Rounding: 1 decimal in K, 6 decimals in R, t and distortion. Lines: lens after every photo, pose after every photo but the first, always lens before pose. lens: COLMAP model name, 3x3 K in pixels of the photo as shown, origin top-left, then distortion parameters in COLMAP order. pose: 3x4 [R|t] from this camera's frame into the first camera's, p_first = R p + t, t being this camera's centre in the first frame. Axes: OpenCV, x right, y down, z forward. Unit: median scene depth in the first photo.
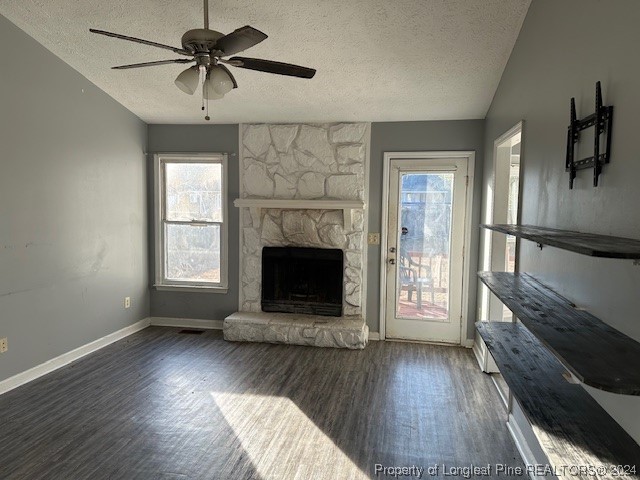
lens RADIAL K [[445.8, 0, 320.8], [0, 445.8, 238.6], [0, 0, 1]] dist [0.063528, -0.034466]
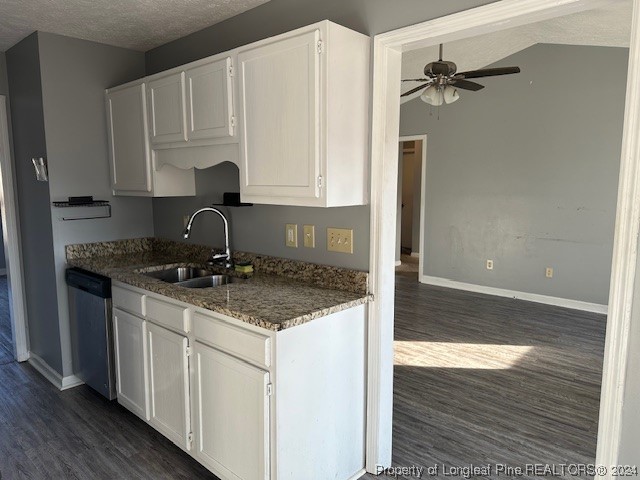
lens RADIAL K [[445.8, 0, 324.7], [0, 445.8, 240.3], [0, 0, 1]] dist [0.063528, -0.034466]
pose [[-0.517687, 0.098389, -0.849894, 0.667345], [-0.077179, 0.983945, 0.160919, -0.037607], [0.852082, 0.148900, -0.501782, 0.781348]]
